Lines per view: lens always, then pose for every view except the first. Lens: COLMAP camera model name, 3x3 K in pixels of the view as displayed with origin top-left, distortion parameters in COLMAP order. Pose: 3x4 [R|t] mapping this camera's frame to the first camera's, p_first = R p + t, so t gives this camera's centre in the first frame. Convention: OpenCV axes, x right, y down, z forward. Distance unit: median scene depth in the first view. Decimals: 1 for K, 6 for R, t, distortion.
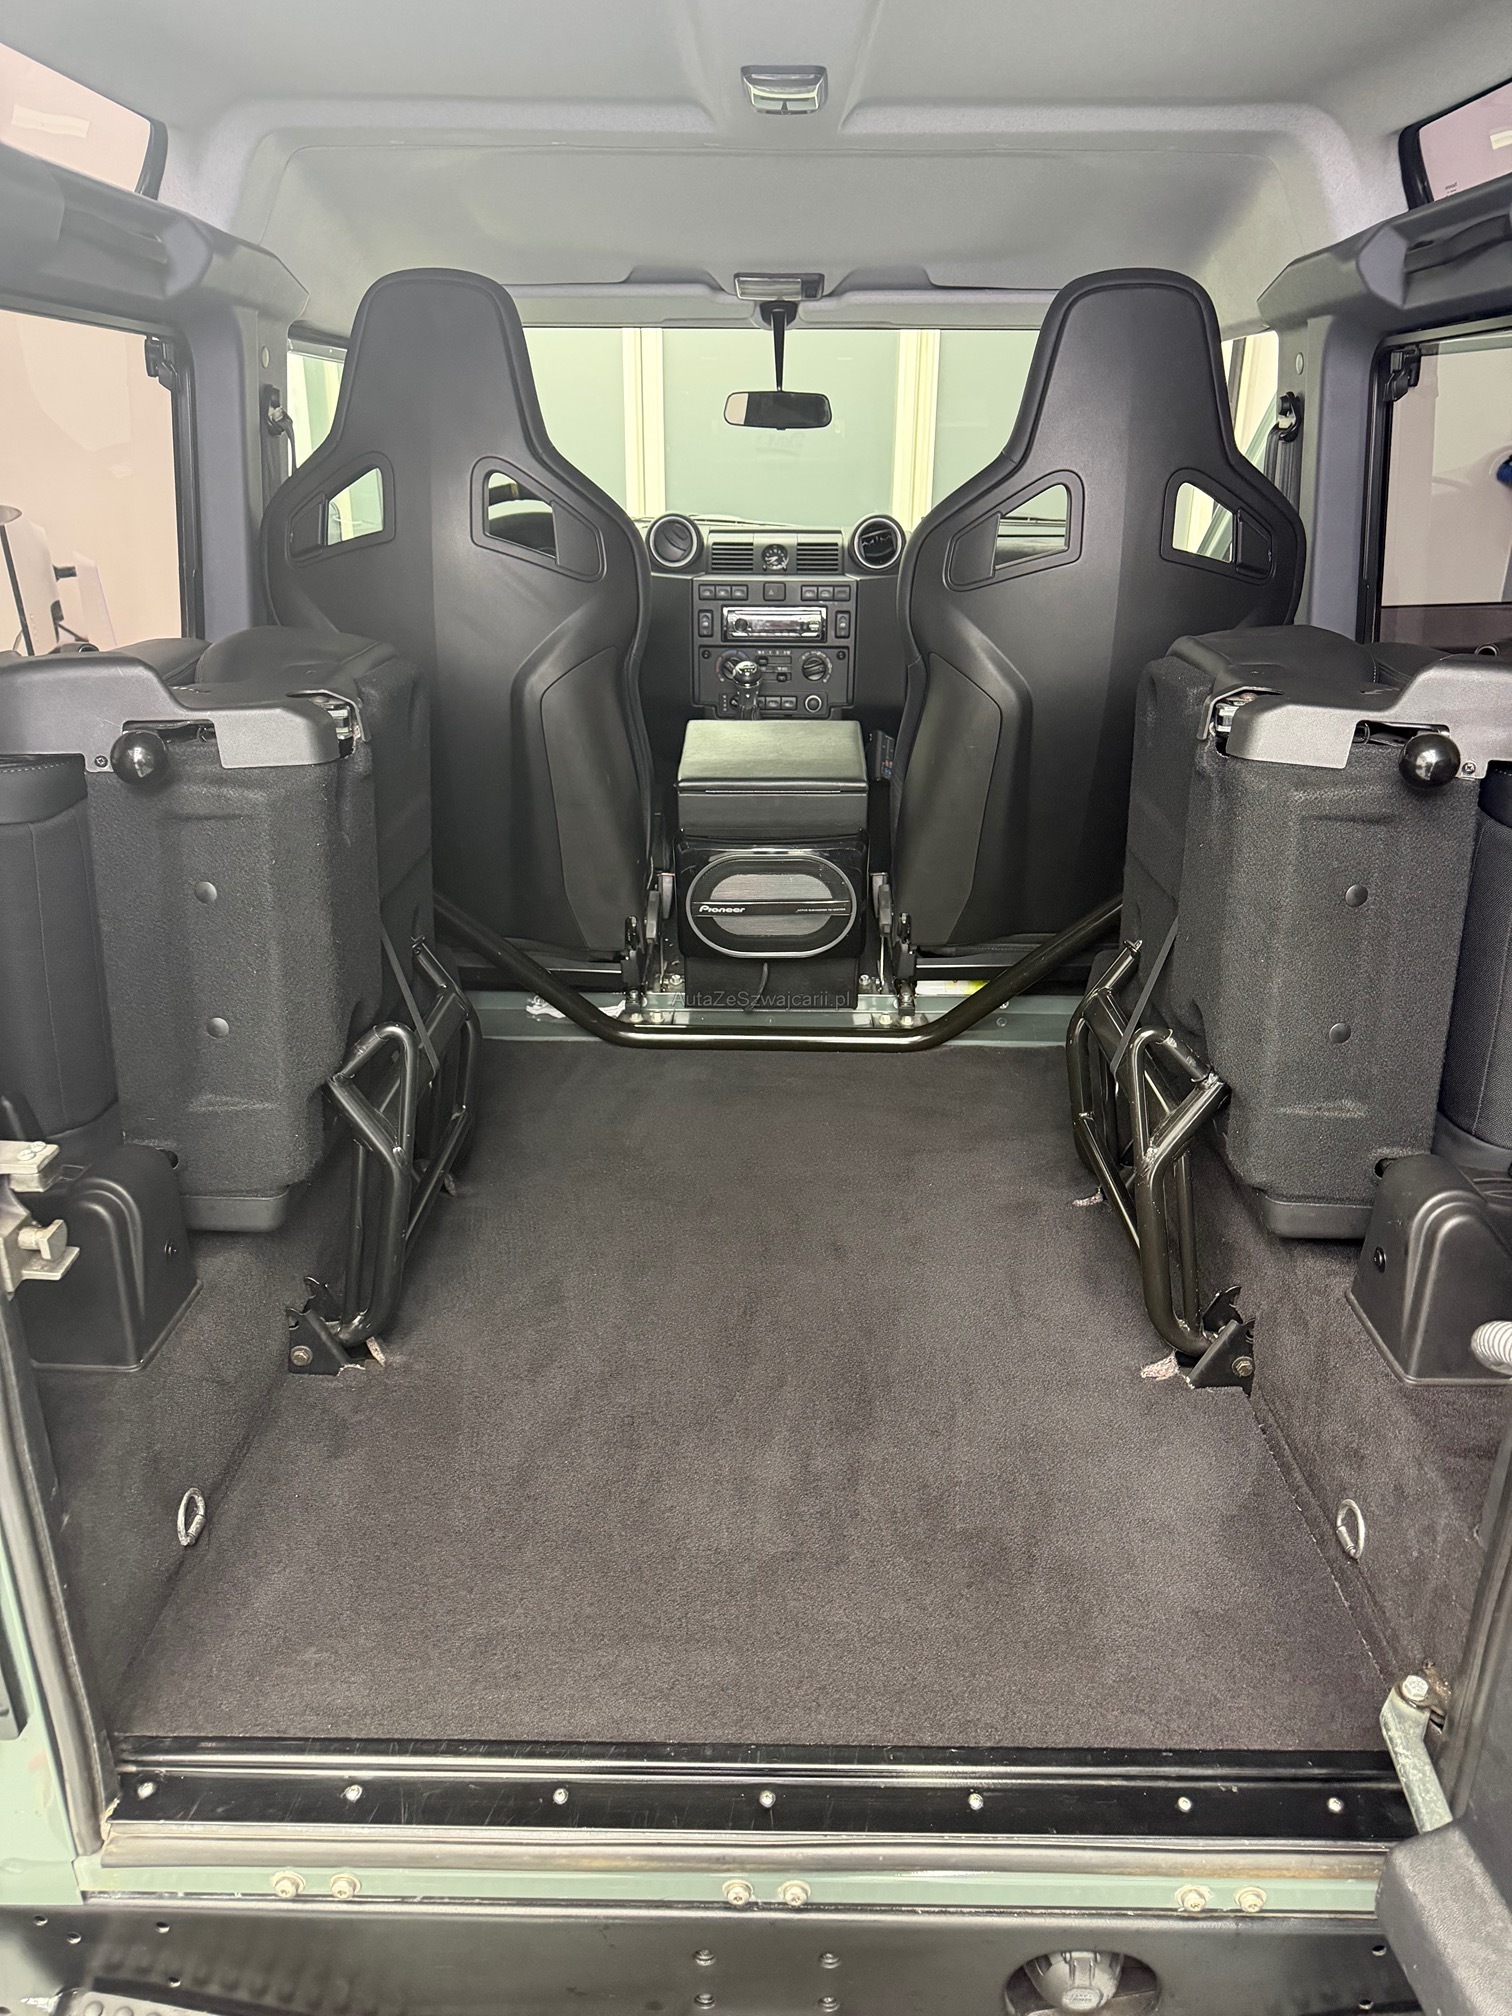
lens RADIAL K [[1435.6, 0, 756.0], [0, 1435.6, 1008.0], [0, 0, 1]] dist [0.108925, -0.169882]
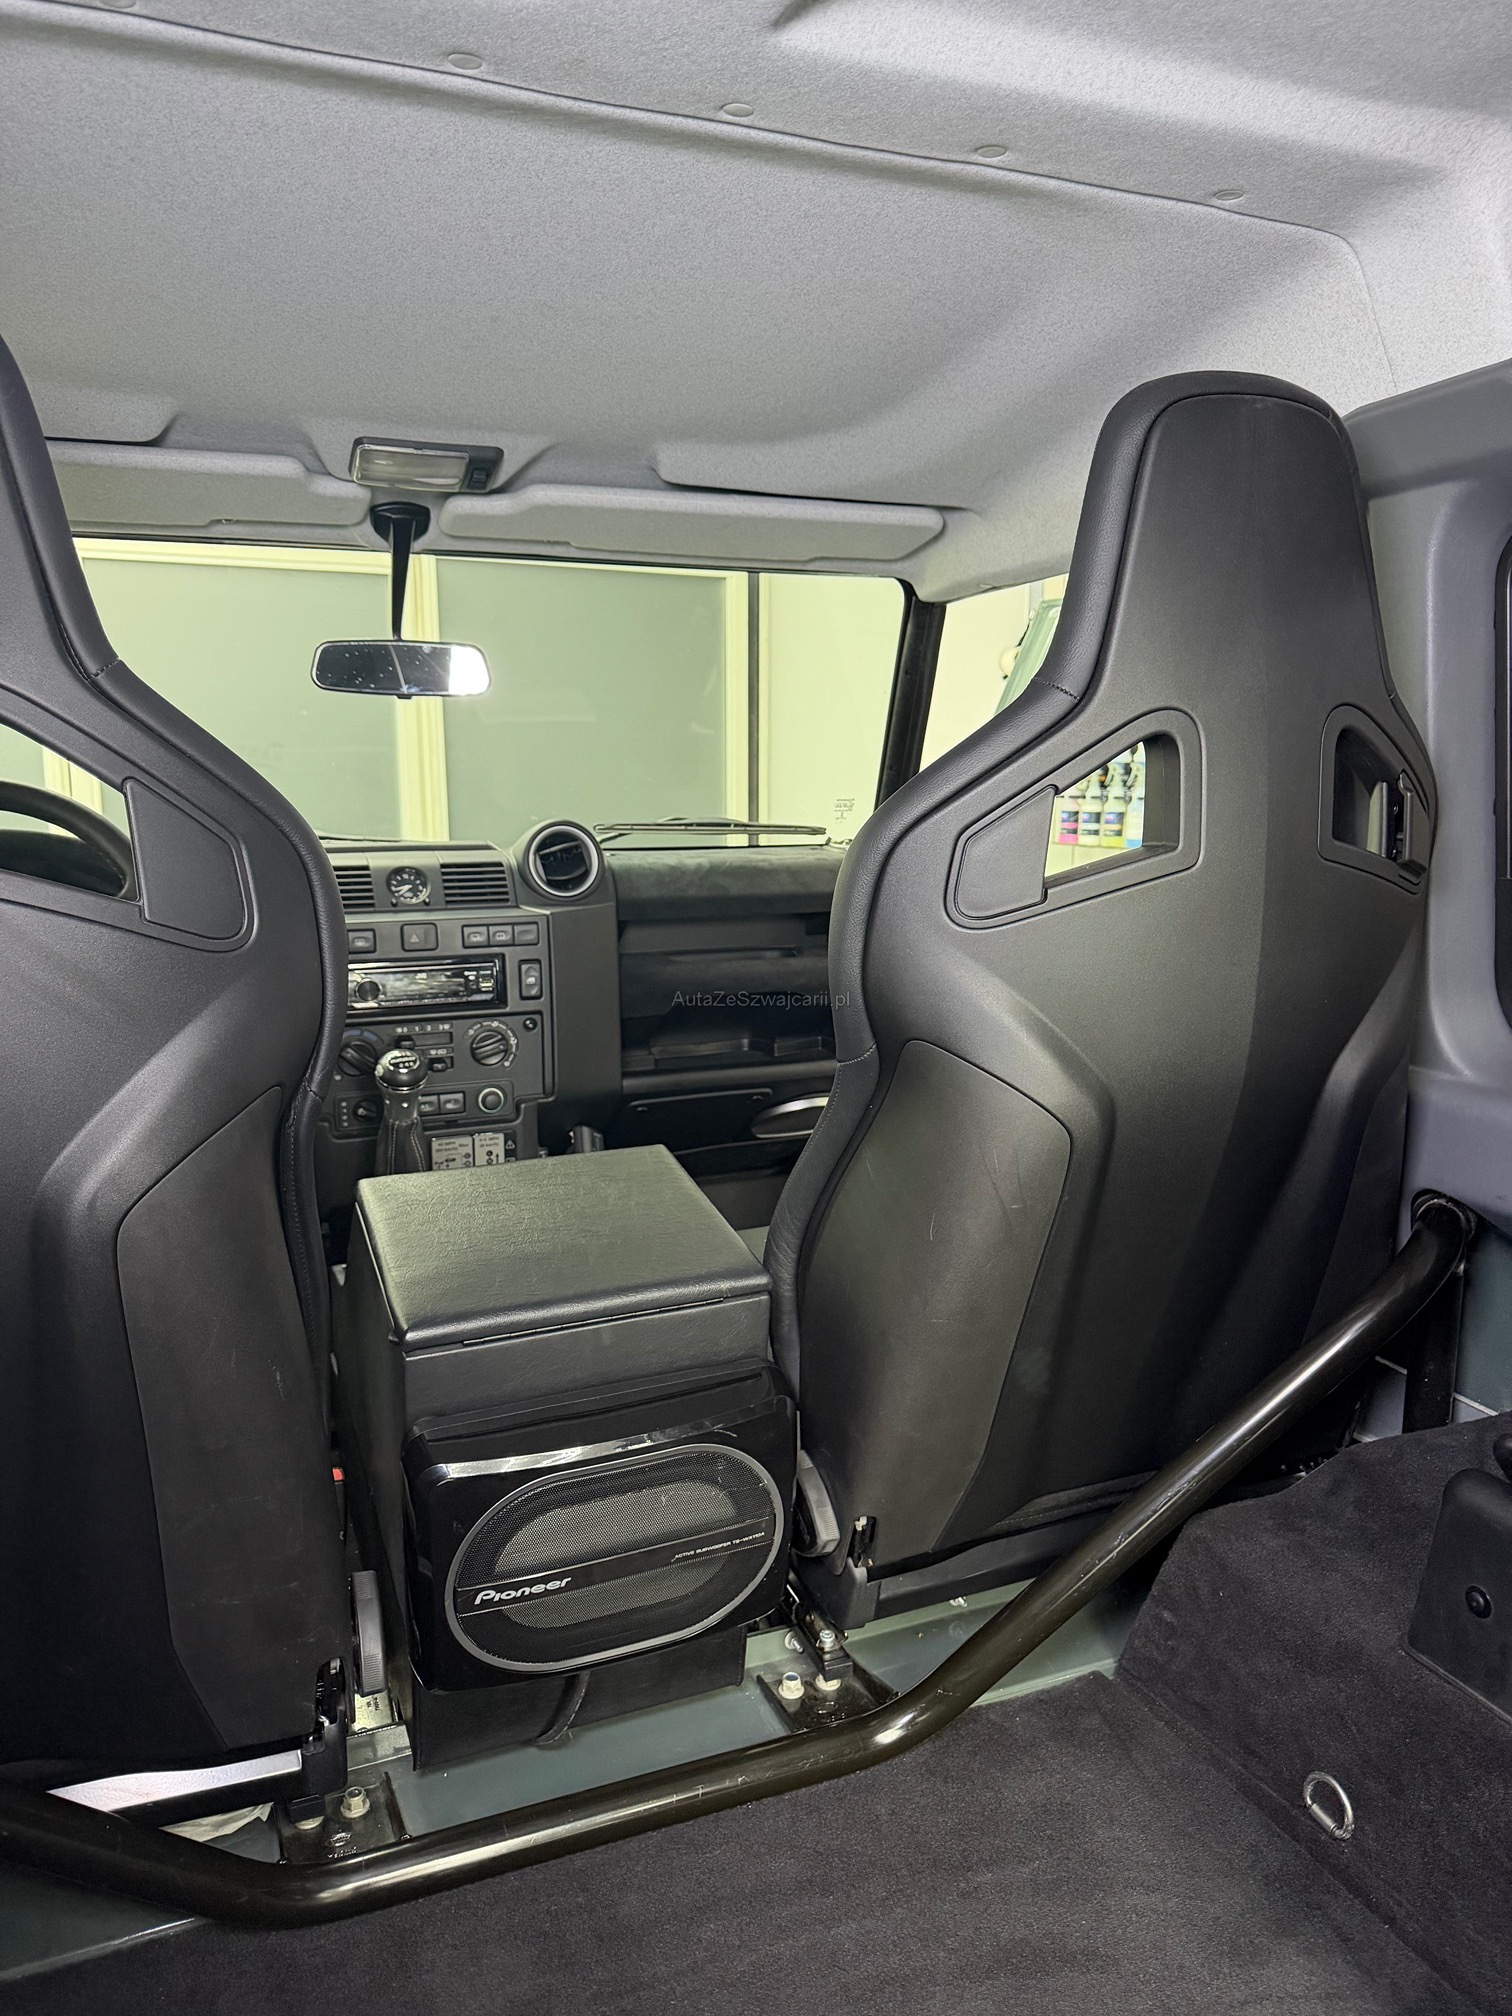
lens RADIAL K [[1429.6, 0, 751.4], [0, 1429.6, 1013.1], [0, 0, 1]] dist [0.139684, -0.226240]
pose [[0.923083, -0.078015, 0.376606, -0.121371], [0.154558, 0.971909, -0.177497, -0.158600], [-0.352179, 0.222052, 0.909210, 0.502368]]
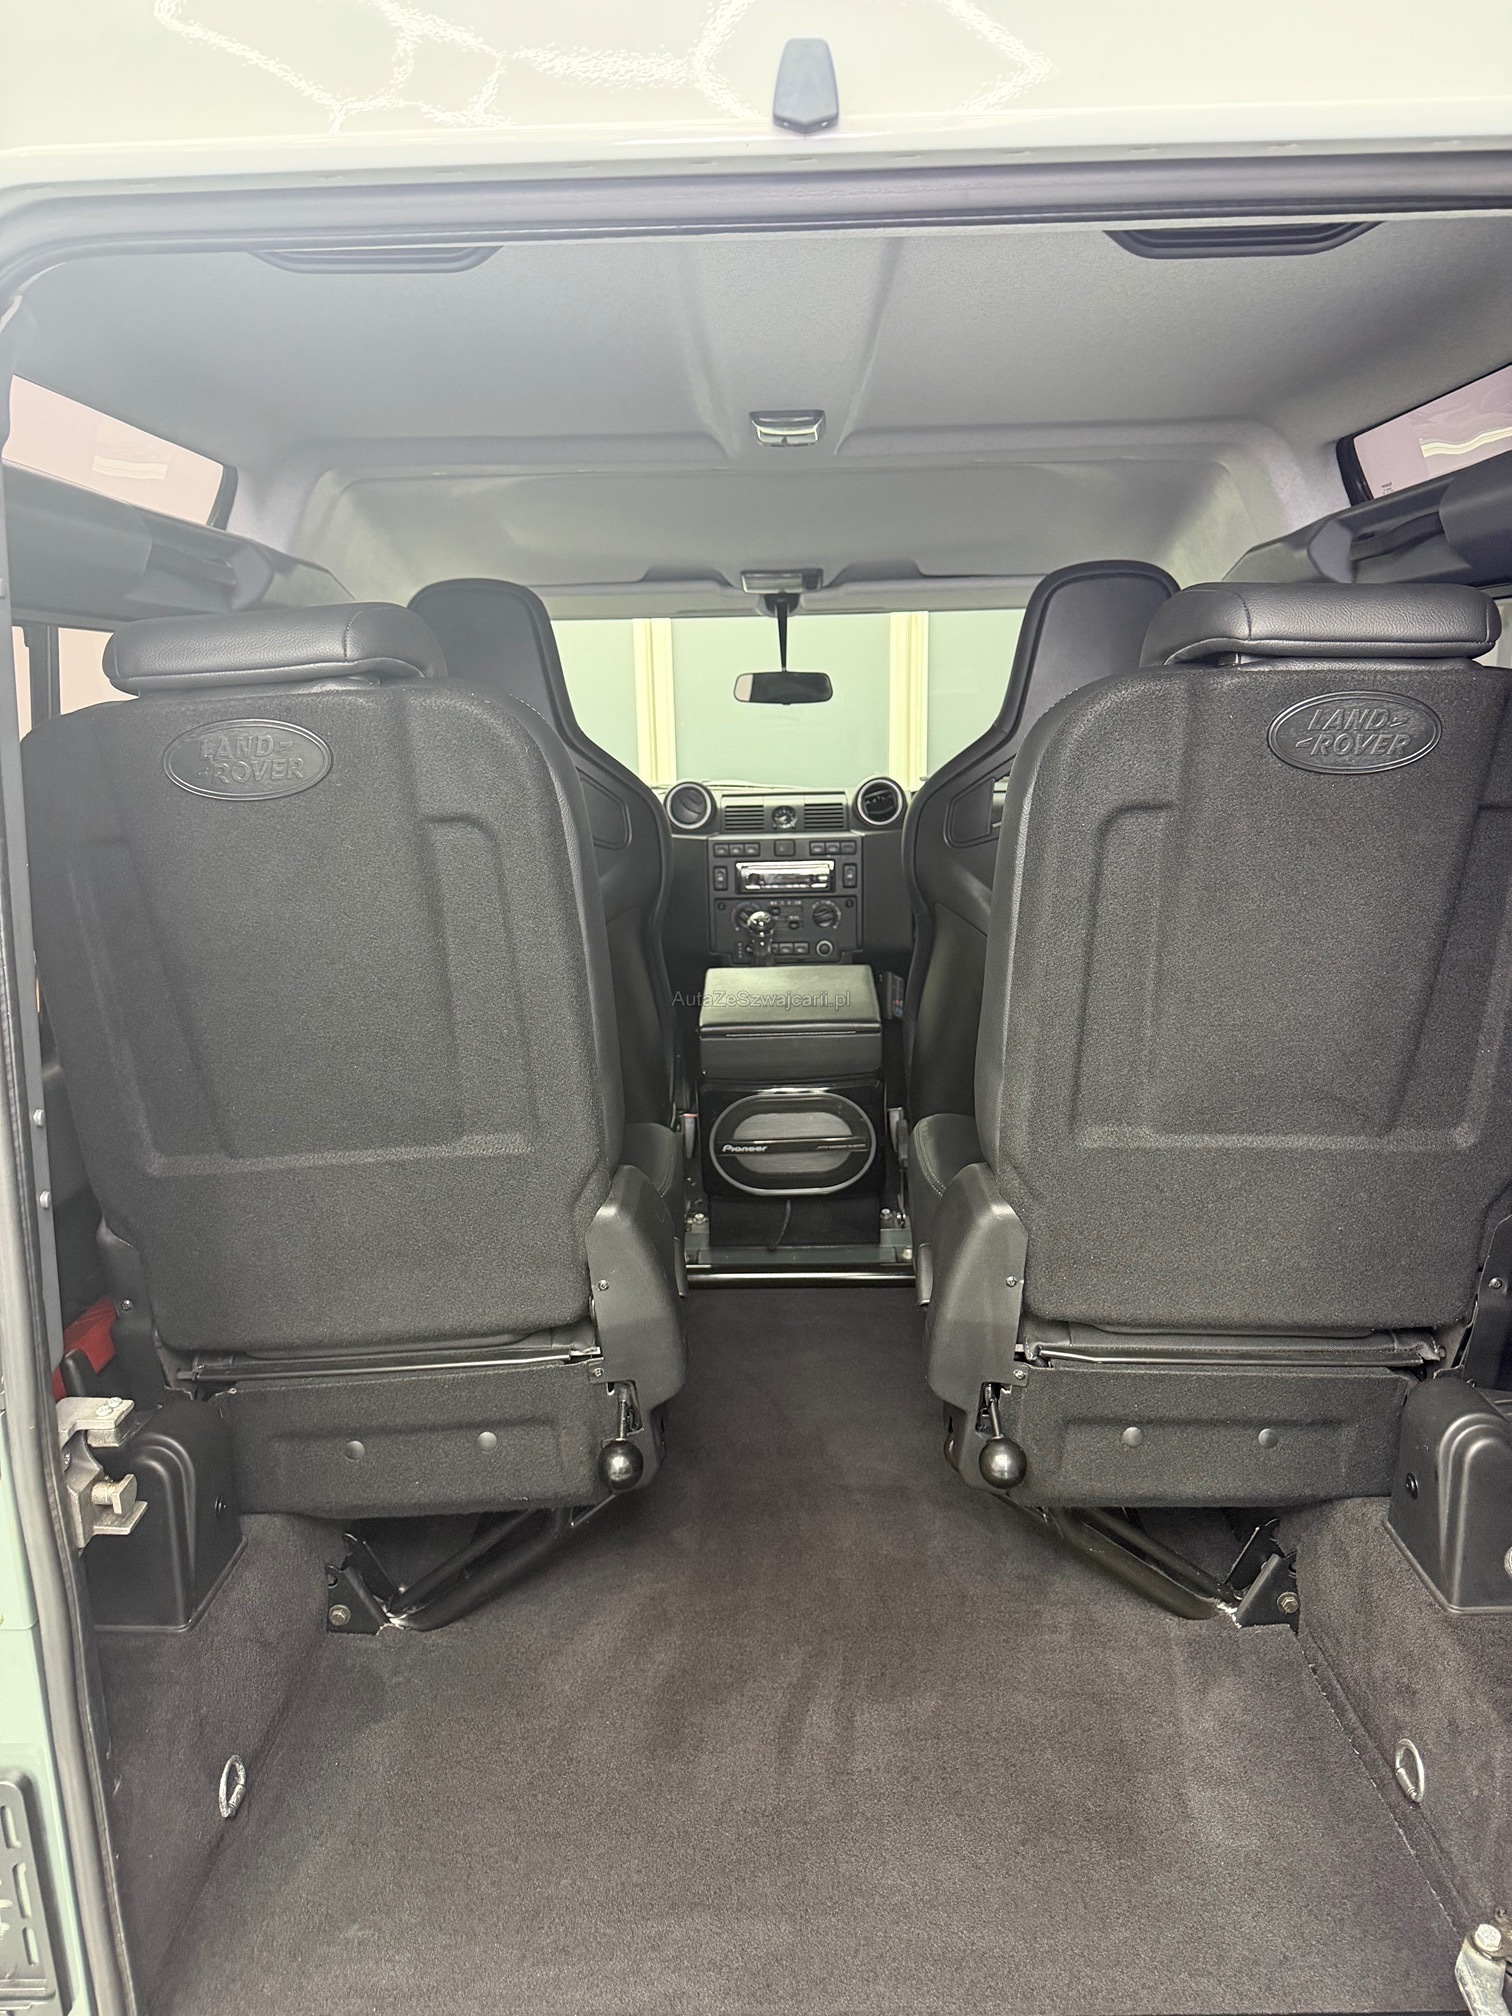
lens RADIAL K [[1433.4, 0, 755.6], [0, 1433.4, 1015.8], [0, 0, 1]] dist [0.078983, -0.086494]
pose [[0.999577, -0.028263, -0.006893, -0.006246], [0.026832, 0.987237, -0.156981, -0.001124], [0.011242, 0.156729, 0.987578, -0.029620]]
